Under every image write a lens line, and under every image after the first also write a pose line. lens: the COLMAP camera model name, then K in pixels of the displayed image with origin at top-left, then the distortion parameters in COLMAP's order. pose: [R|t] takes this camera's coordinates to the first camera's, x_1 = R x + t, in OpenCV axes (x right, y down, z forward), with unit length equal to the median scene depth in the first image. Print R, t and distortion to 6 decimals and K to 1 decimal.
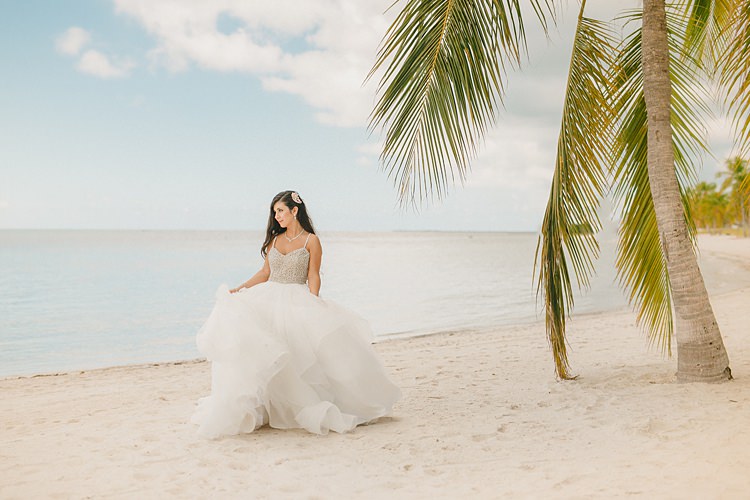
lens RADIAL K [[1045.3, 0, 372.8], [0, 1045.3, 254.4], [0, 0, 1]] dist [0.034921, 0.000000]
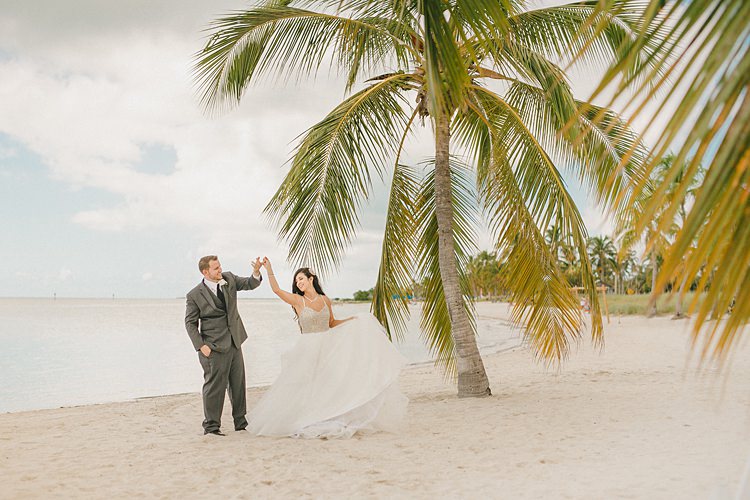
lens RADIAL K [[1045.3, 0, 376.9], [0, 1045.3, 250.4], [0, 0, 1]] dist [0.034921, 0.000000]
pose [[0.982042, 0.010665, 0.188358, -0.117084], [0.003559, 0.997176, -0.075017, 0.016543], [-0.188627, 0.074340, 0.979231, -0.487267]]
